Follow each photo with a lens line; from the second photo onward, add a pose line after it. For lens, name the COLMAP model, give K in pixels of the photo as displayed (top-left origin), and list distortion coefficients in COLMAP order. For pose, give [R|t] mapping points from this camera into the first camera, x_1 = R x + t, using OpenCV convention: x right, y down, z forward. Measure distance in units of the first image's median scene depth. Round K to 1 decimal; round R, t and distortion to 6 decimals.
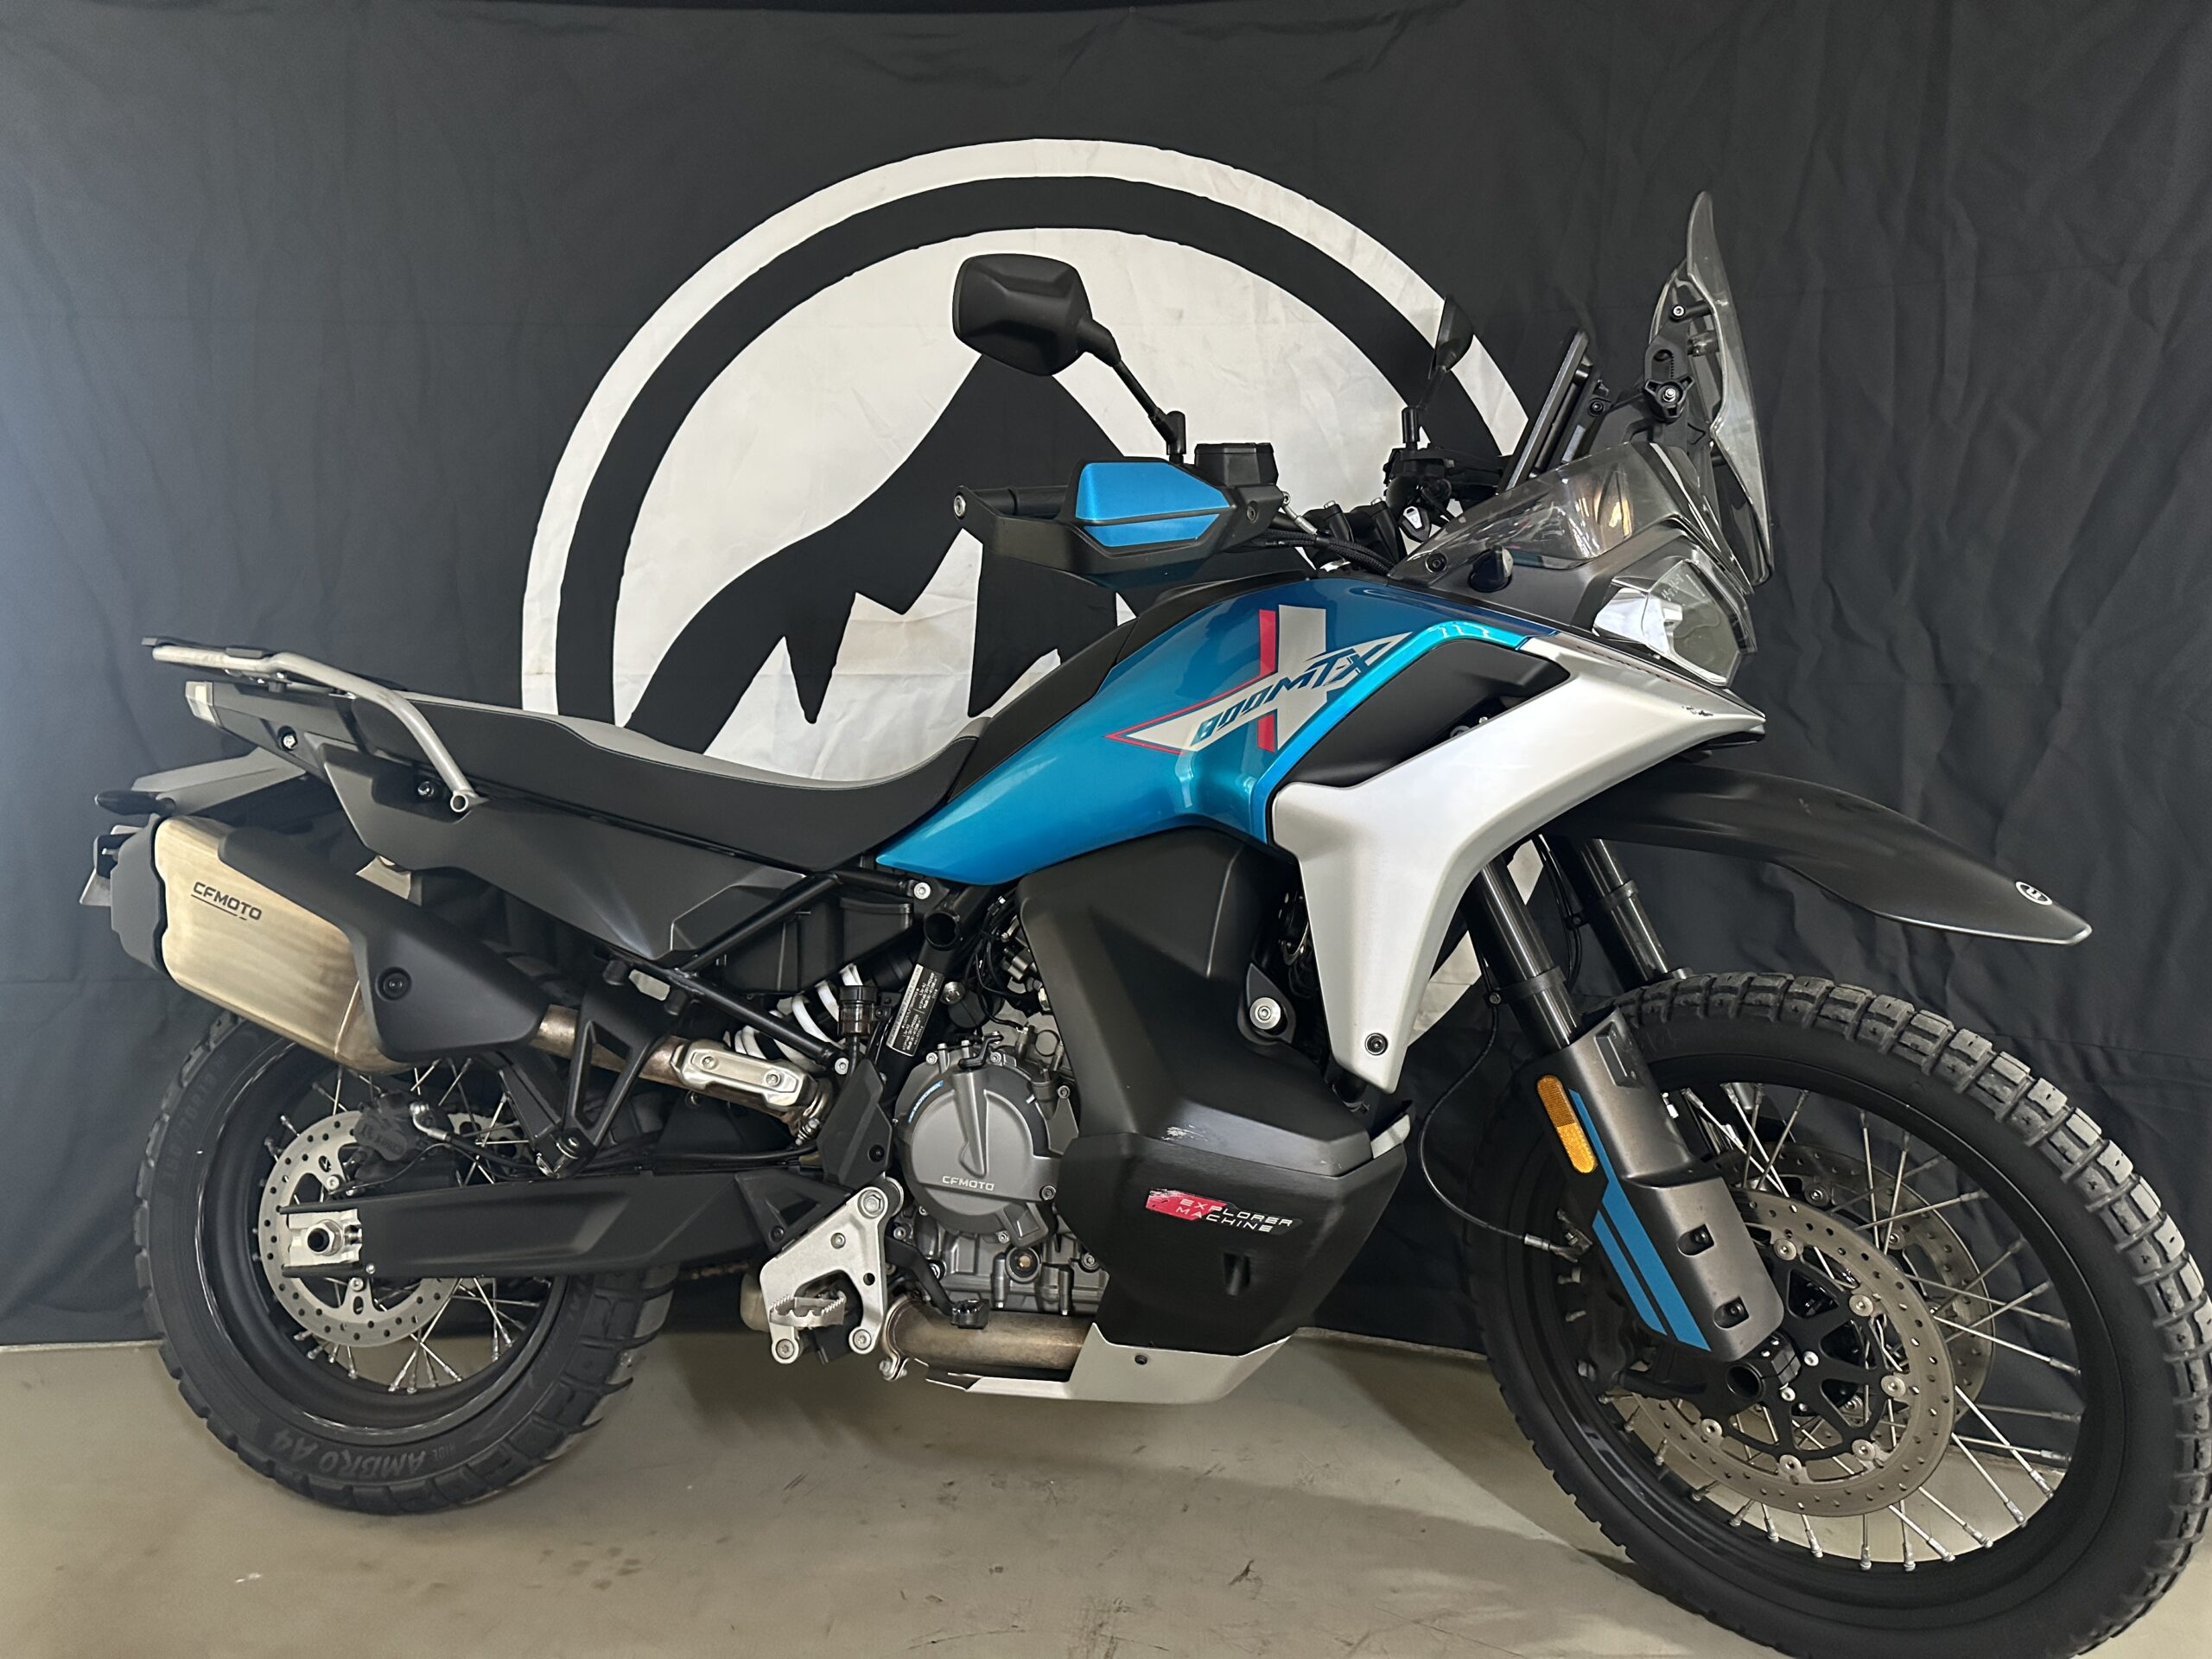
lens RADIAL K [[1523.8, 0, 1122.1], [0, 1523.8, 824.5], [0, 0, 1]] dist [0.016782, -0.025416]
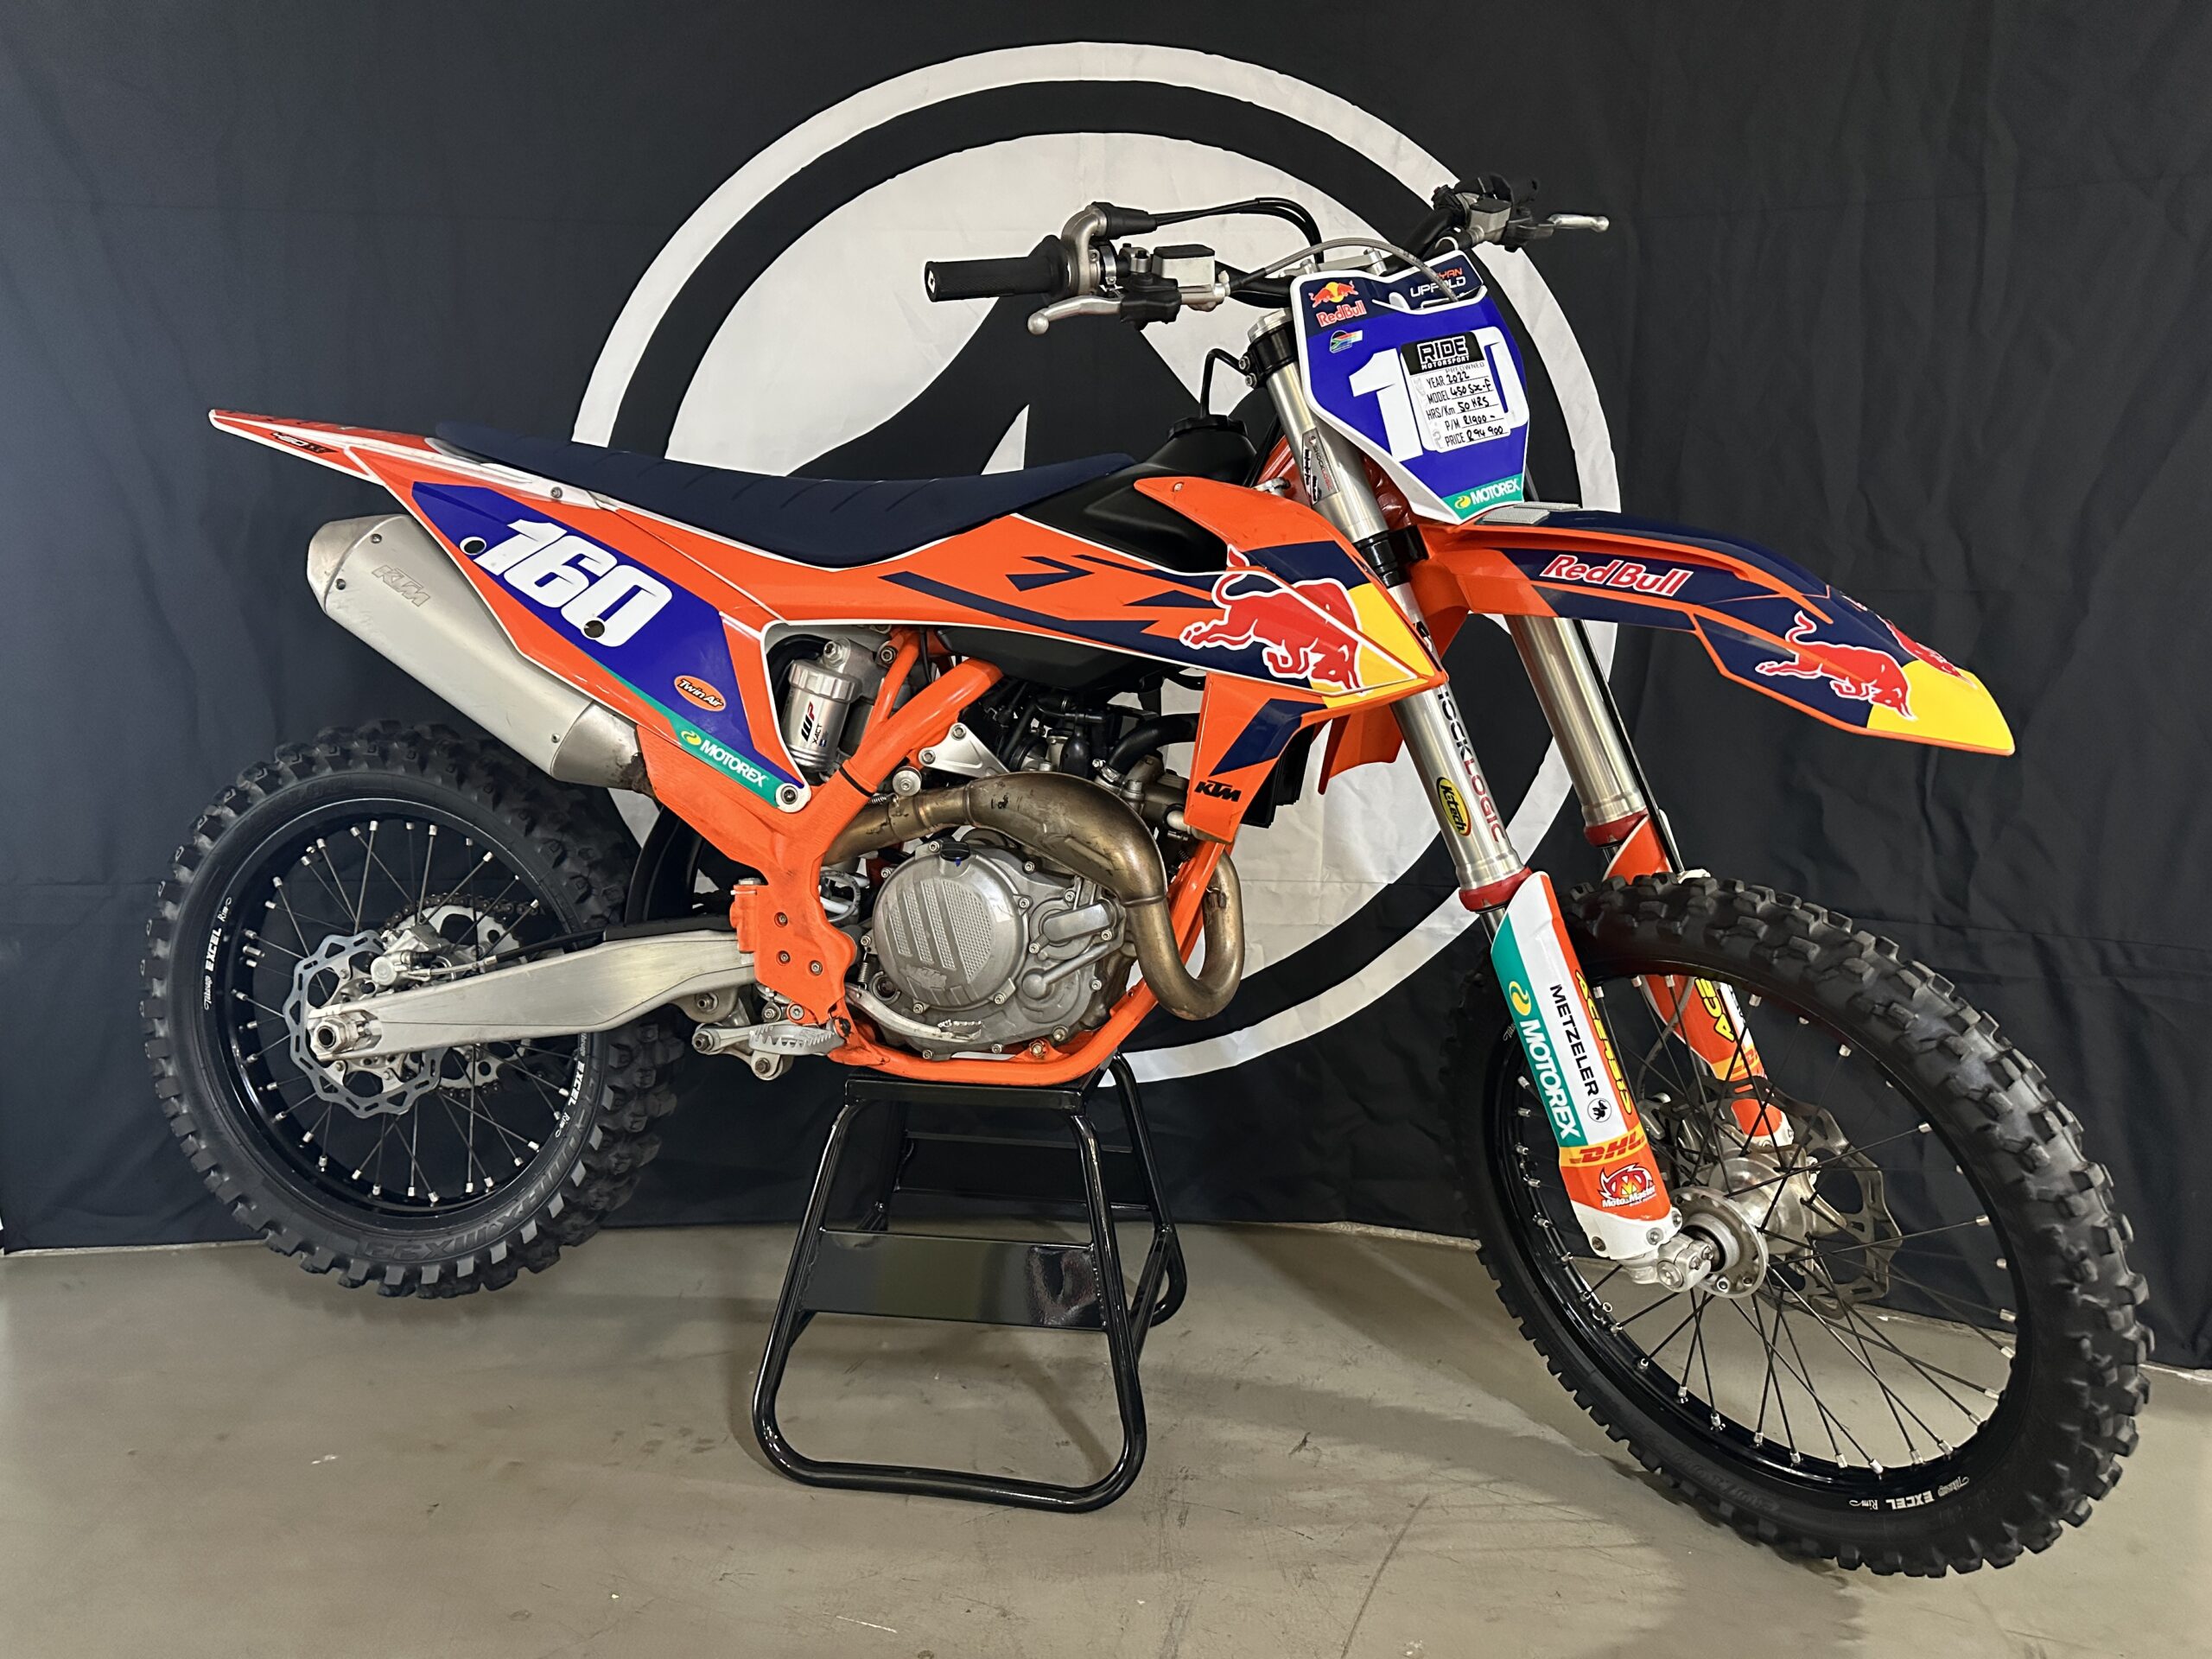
lens RADIAL K [[1523.8, 0, 1122.8], [0, 1523.8, 826.9], [0, 0, 1]] dist [0.016782, -0.025416]
pose [[0.999420, 0.002401, 0.033978, -0.067925], [-0.003484, 0.999486, 0.031861, 0.035322], [-0.033884, -0.031961, 0.998915, -0.012326]]
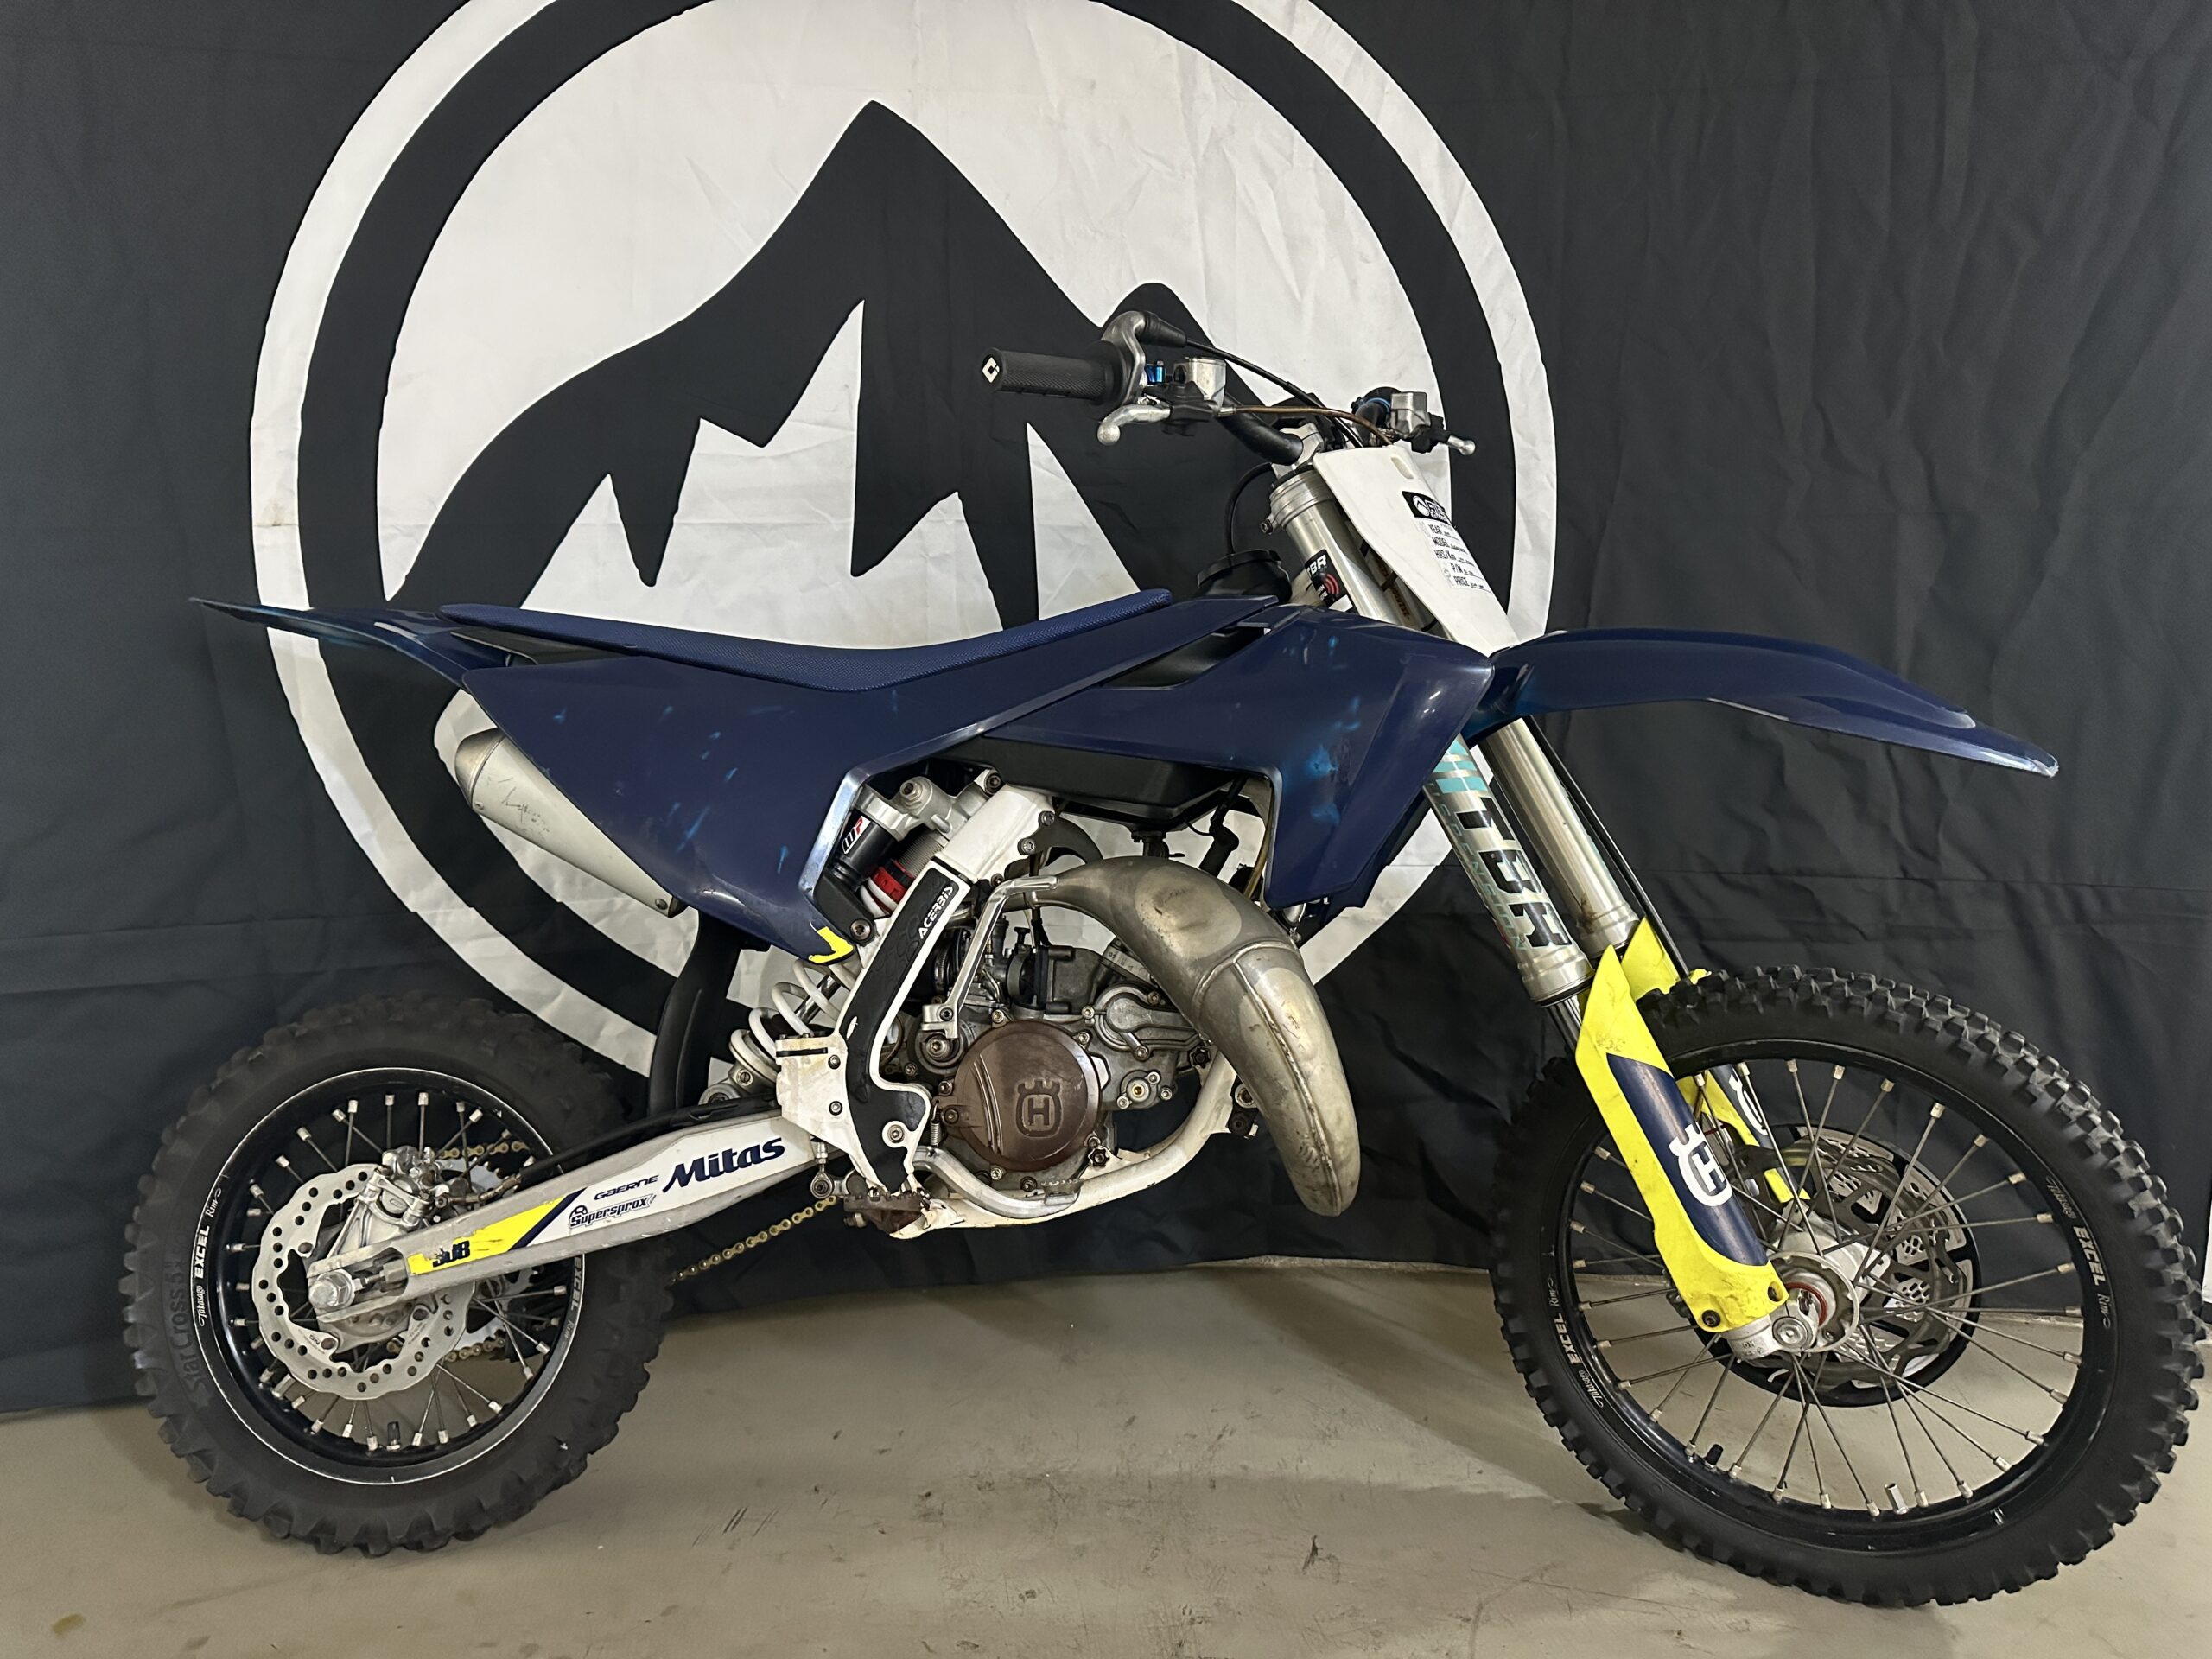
lens RADIAL K [[1523.8, 0, 1105.6], [0, 1523.8, 827.5], [0, 0, 1]] dist [0.016782, -0.025416]
pose [[0.974007, -0.047830, 0.221410, -0.176683], [0.038404, 0.998171, 0.046687, 0.037136], [-0.223238, -0.036971, 0.974063, 0.185074]]
